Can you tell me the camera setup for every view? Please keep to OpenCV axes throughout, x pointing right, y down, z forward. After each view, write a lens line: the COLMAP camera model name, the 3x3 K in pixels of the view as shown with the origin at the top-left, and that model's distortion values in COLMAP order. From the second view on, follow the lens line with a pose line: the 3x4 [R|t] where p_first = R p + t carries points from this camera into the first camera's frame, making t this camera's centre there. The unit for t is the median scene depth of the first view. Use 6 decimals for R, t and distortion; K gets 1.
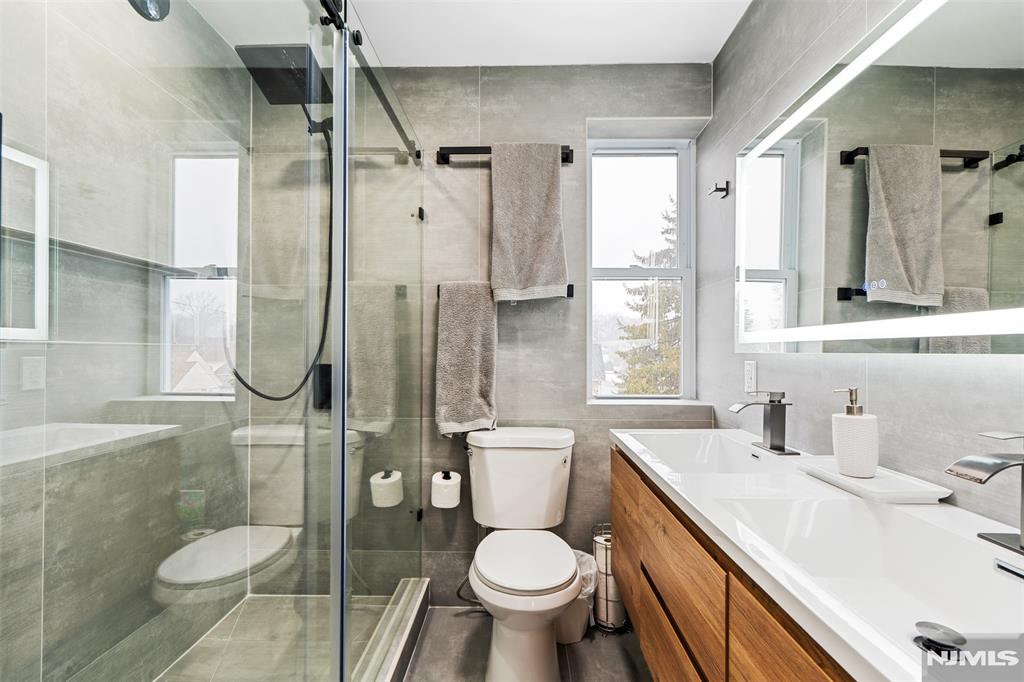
lens RADIAL K [[461.8, 0, 512.0], [0, 461.8, 341.0], [0, 0, 1]] dist [-0.001622, 0.000015]
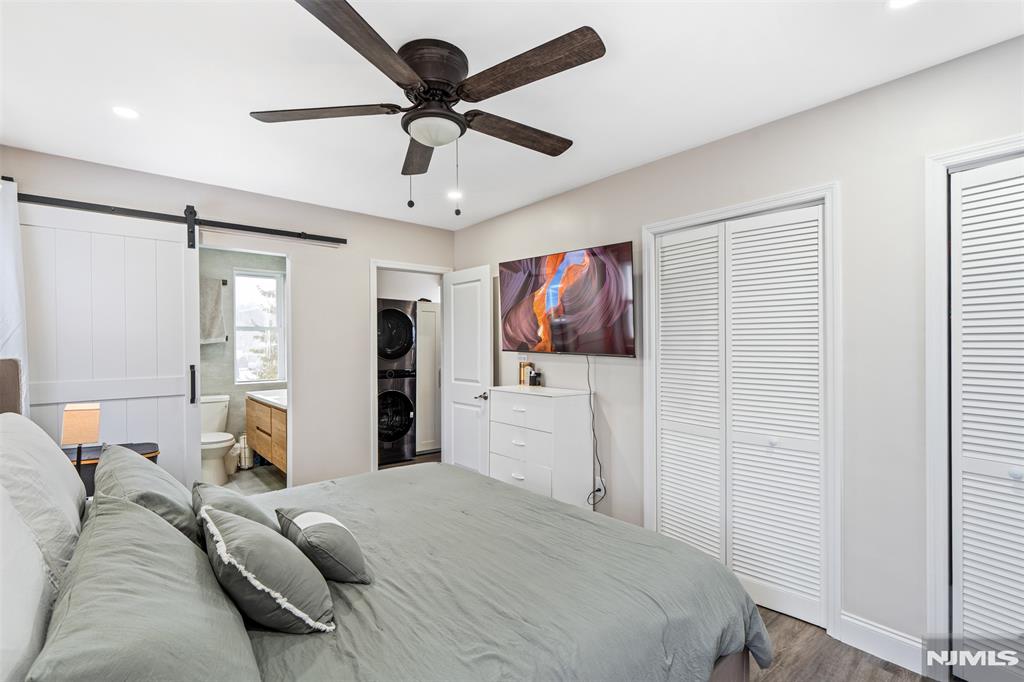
lens RADIAL K [[461.8, 0, 512.0], [0, 461.8, 341.0], [0, 0, 1]] dist [-0.001622, 0.000015]
pose [[0.740161, -0.009172, 0.672368, -0.411416], [-0.000474, 0.999900, 0.014161, -0.135806], [-0.672430, -0.010800, 0.740082, -1.879762]]
